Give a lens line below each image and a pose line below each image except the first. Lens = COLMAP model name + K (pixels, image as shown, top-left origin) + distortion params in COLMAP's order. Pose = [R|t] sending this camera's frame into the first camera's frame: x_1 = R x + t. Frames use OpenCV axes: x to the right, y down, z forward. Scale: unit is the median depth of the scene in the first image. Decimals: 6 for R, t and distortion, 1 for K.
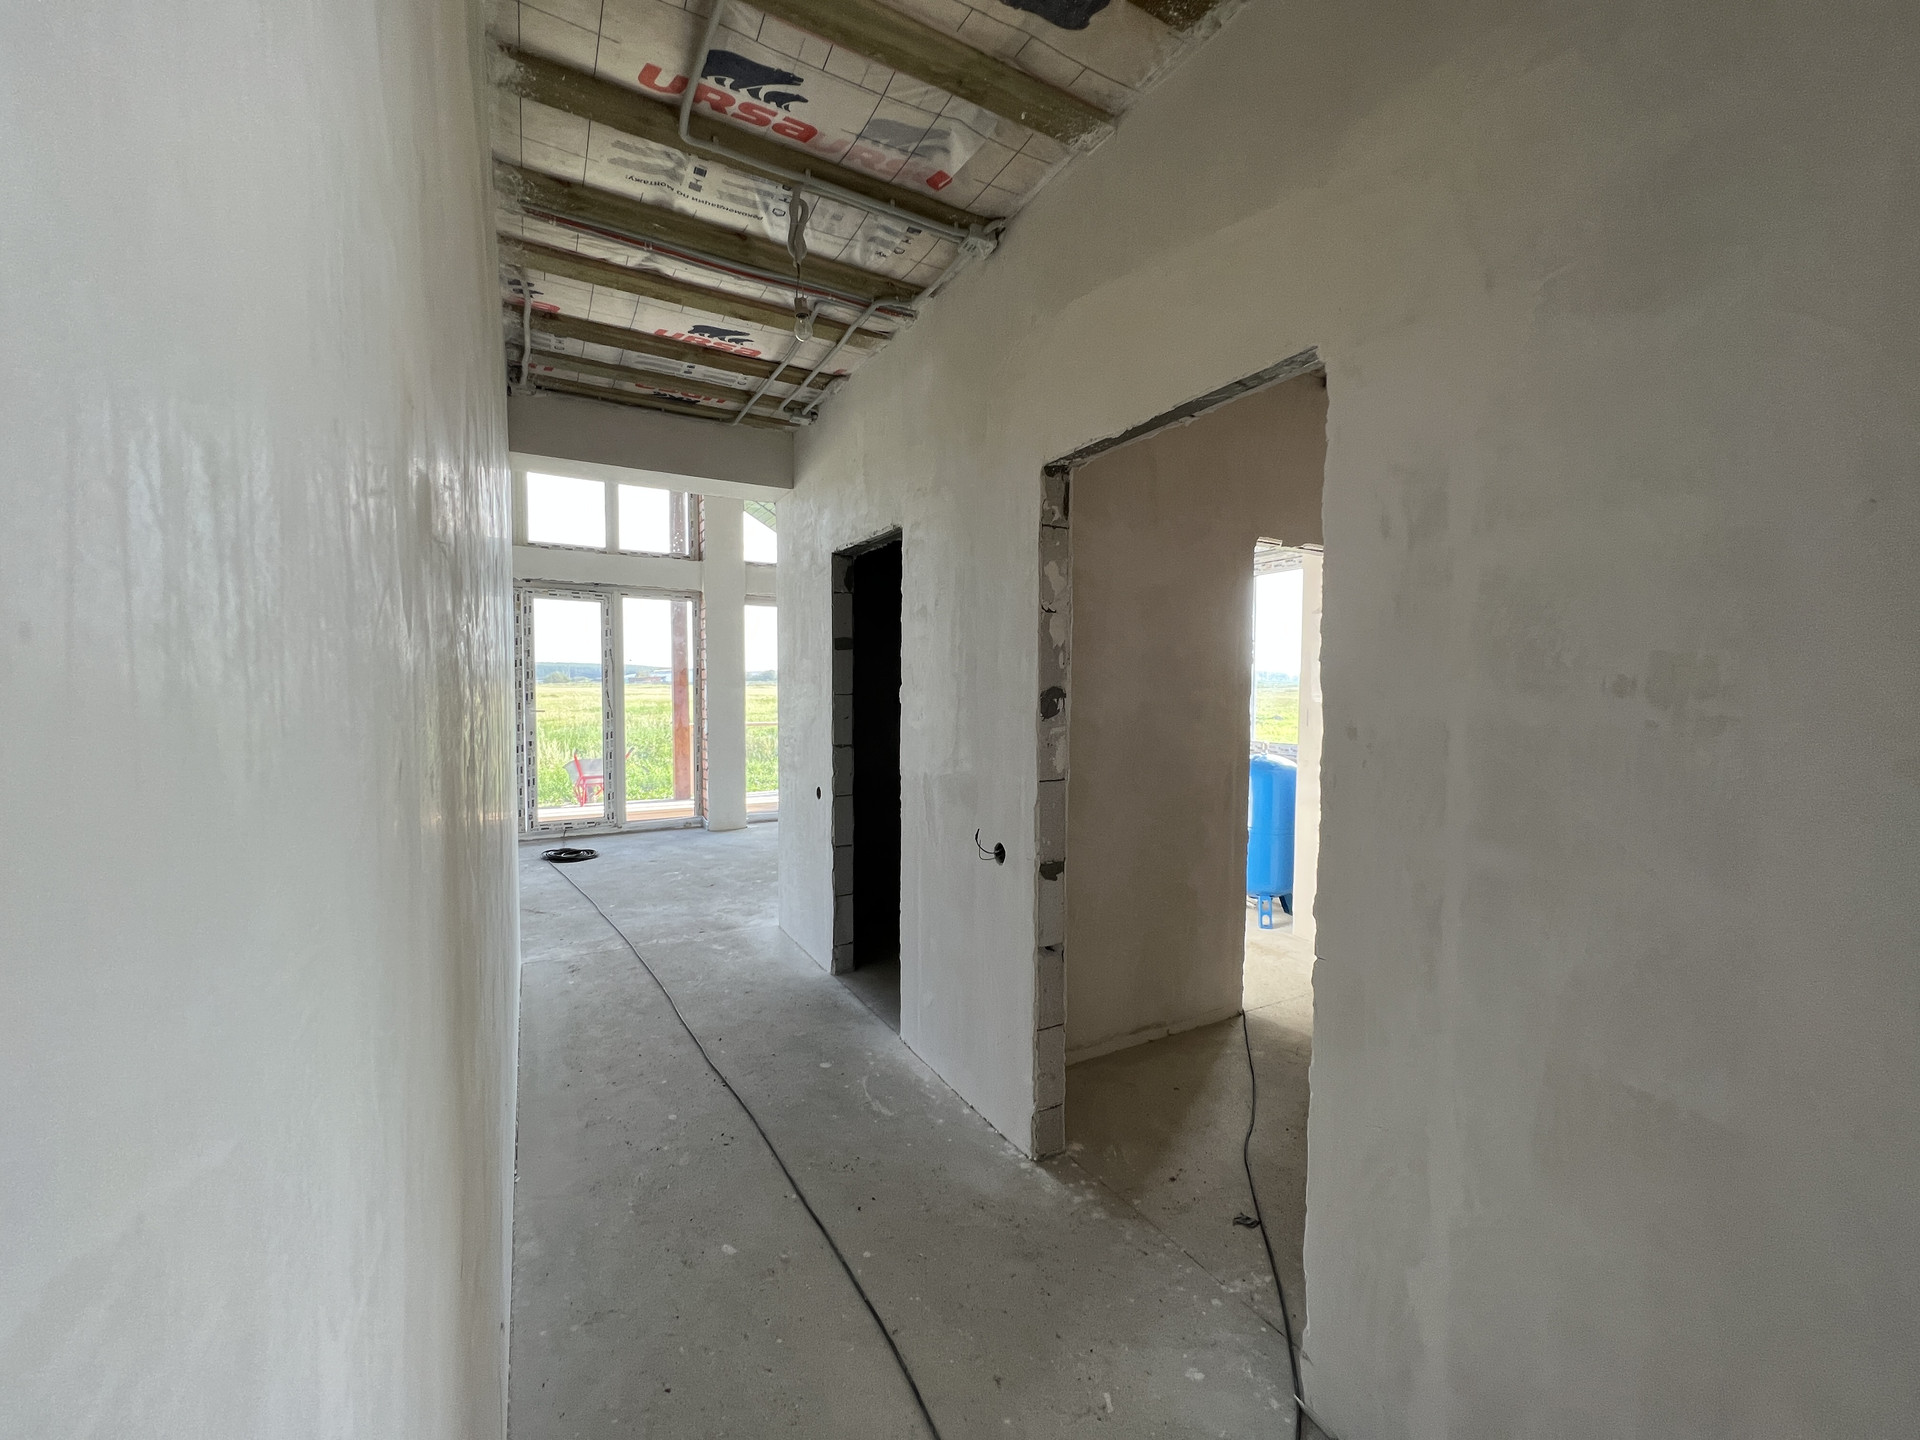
lens RADIAL K [[766.2, 0, 950.4], [0, 766.2, 716.5], [0, 0, 1]] dist [-0.001222, 0.000324]
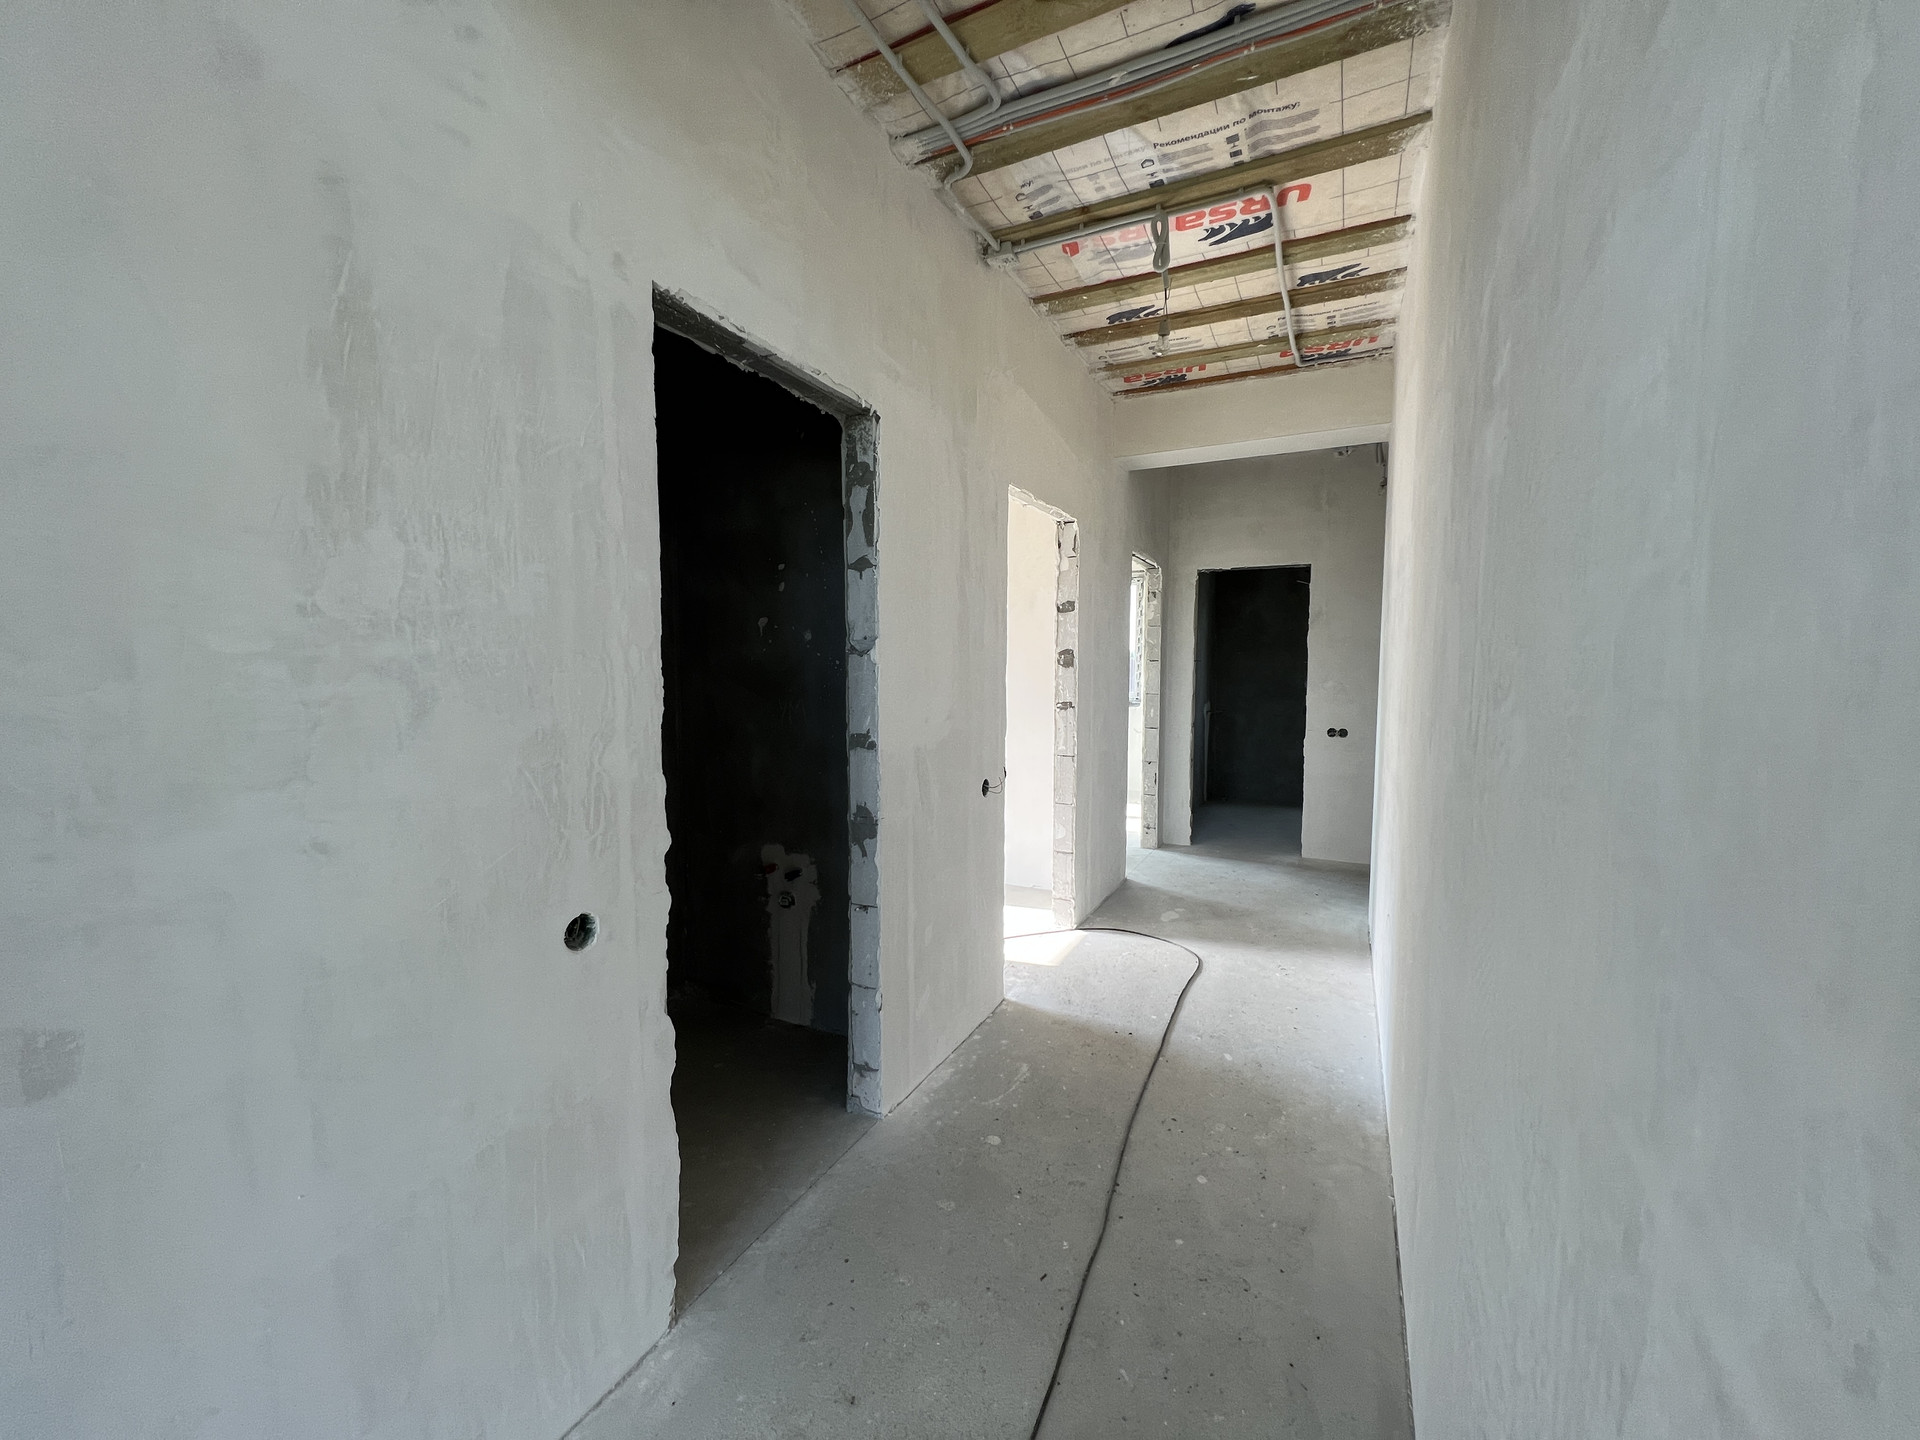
lens RADIAL K [[766.2, 0, 957.9], [0, 766.2, 712.4], [0, 0, 1]] dist [-0.001222, 0.000324]
pose [[-0.562982, -0.060886, 0.824224, -0.467578], [0.023072, 0.995736, 0.089315, -0.024324], [-0.826147, 0.069299, -0.559176, 0.892883]]
